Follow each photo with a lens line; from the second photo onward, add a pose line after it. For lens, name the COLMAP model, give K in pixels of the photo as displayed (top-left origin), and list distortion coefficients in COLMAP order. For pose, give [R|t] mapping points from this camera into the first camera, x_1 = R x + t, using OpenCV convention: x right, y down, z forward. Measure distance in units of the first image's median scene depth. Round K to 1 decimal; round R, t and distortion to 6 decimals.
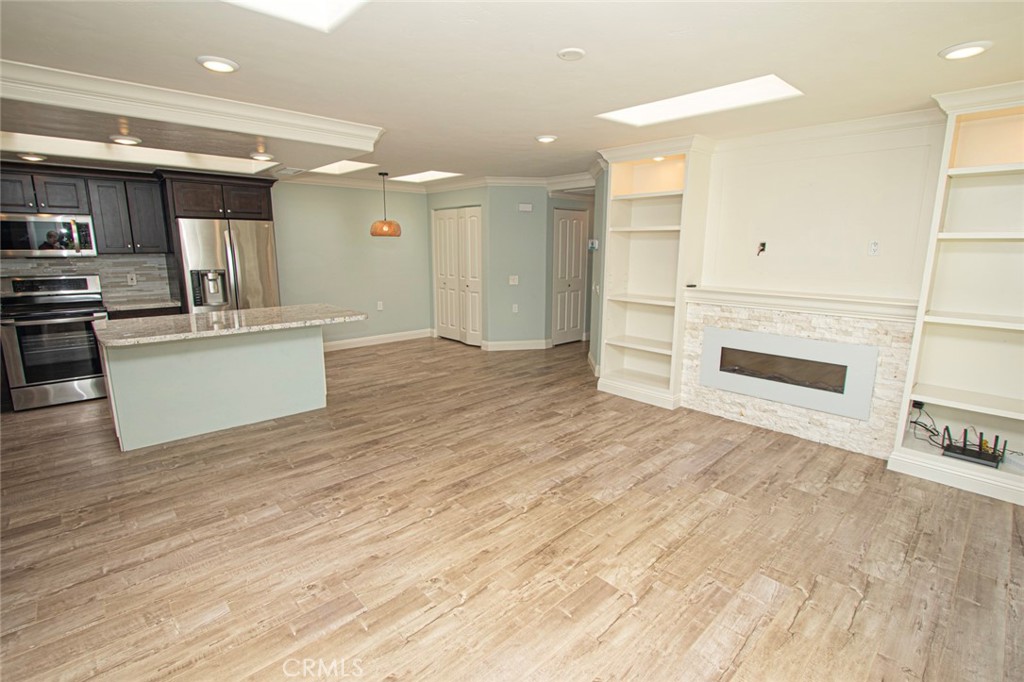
lens RADIAL K [[472.0, 0, 509.0], [0, 472.0, 337.8], [0, 0, 1]] dist [-0.019619, 0.003868]
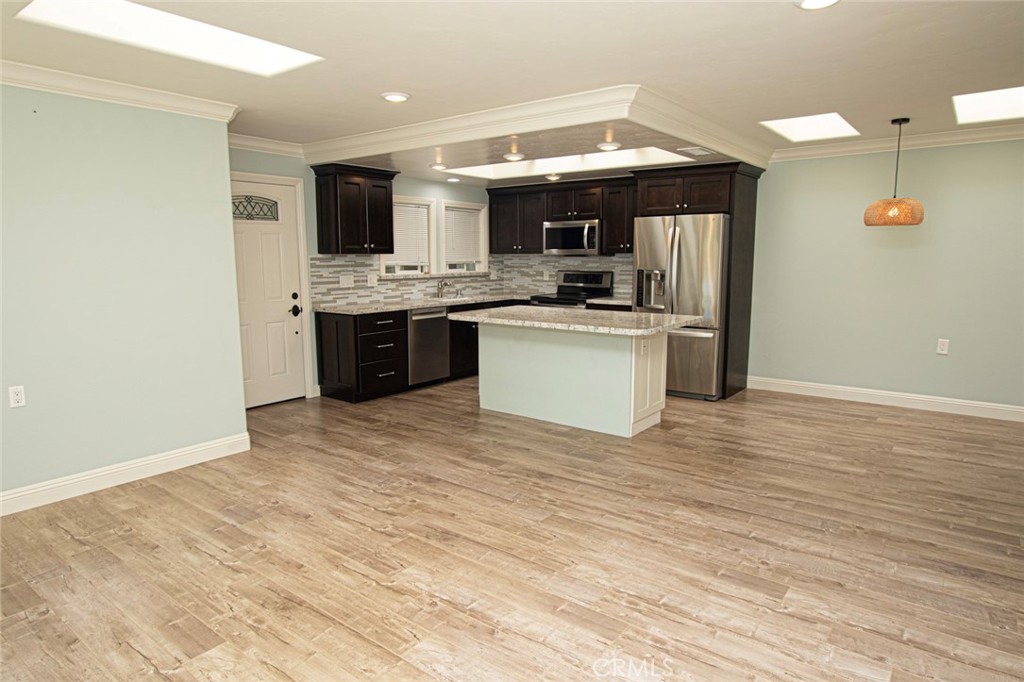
lens RADIAL K [[609.7, 0, 517.9], [0, 609.7, 336.7], [0, 0, 1]] dist [-0.007415, 0.001471]
pose [[0.170256, 0.127697, -0.977091, 0.733849], [-0.182905, 0.978432, 0.096001, -0.112936], [0.968276, 0.162370, 0.189940, 0.728524]]
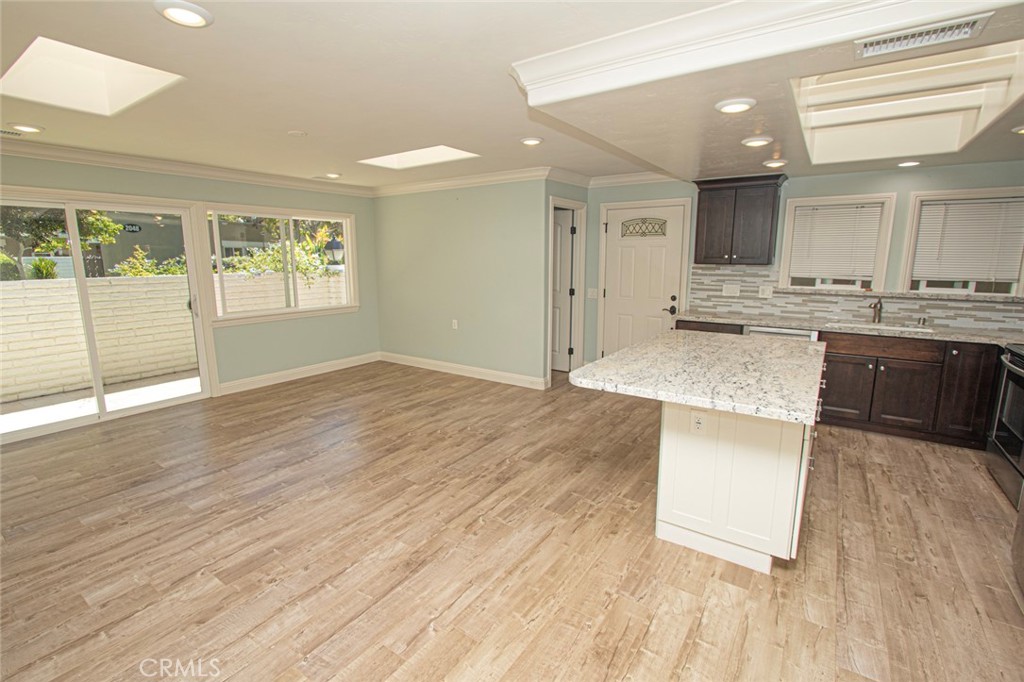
lens RADIAL K [[472.0, 0, 509.0], [0, 472.0, 337.8], [0, 0, 1]] dist [-0.019619, 0.003868]
pose [[-0.977786, 0.032823, -0.207021, -0.129553], [-0.042804, 0.935582, 0.350505, -0.339765], [0.205189, 0.351580, -0.913394, 1.748367]]
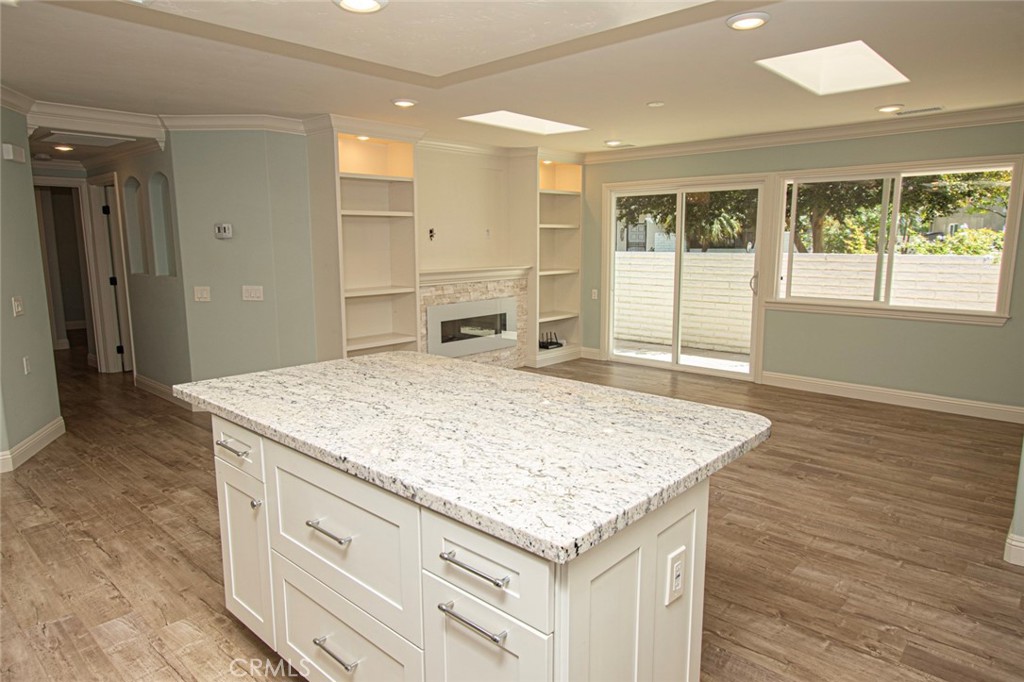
lens RADIAL K [[633.5, 0, 507.9], [0, 633.5, 338.7], [0, 0, 1]] dist [-0.000665, 0.000752]
pose [[-0.068857, -0.160025, 0.984708, -1.225982], [0.194151, 0.966029, 0.170566, -0.196065], [-0.978552, 0.202927, -0.035449, 1.054879]]
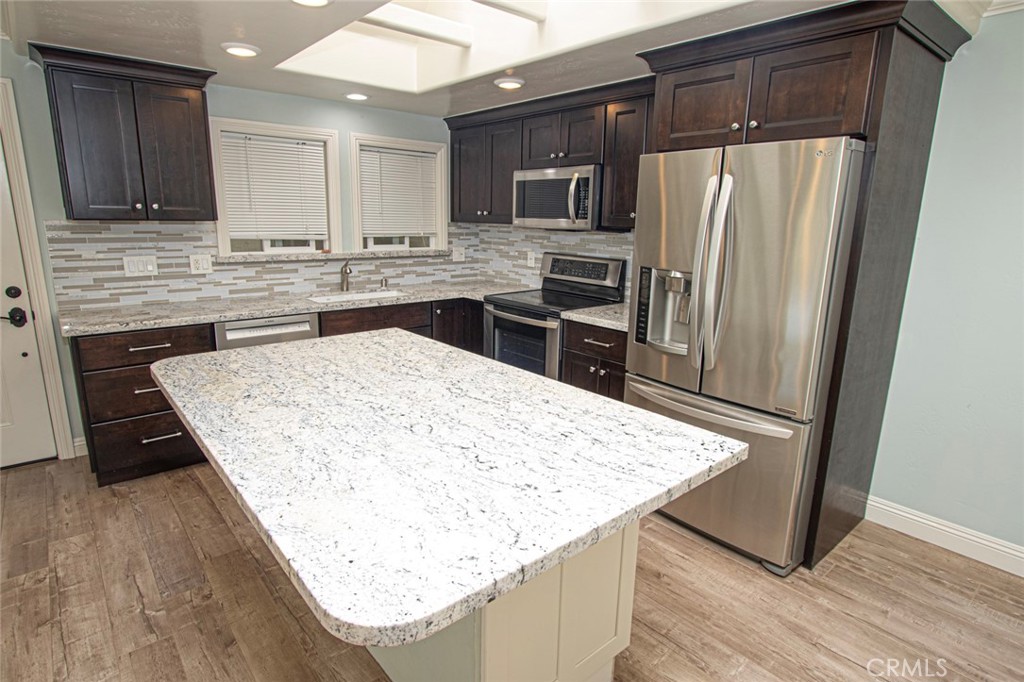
lens RADIAL K [[548.4, 0, 509.9], [0, 548.4, 335.4], [0, 0, 1]] dist [-0.004646, 0.000603]
pose [[-0.048268, 0.209130, -0.976696, -0.162302], [-0.206786, 0.954559, 0.214609, -0.228571], [0.977195, 0.212326, -0.002830, 1.202625]]
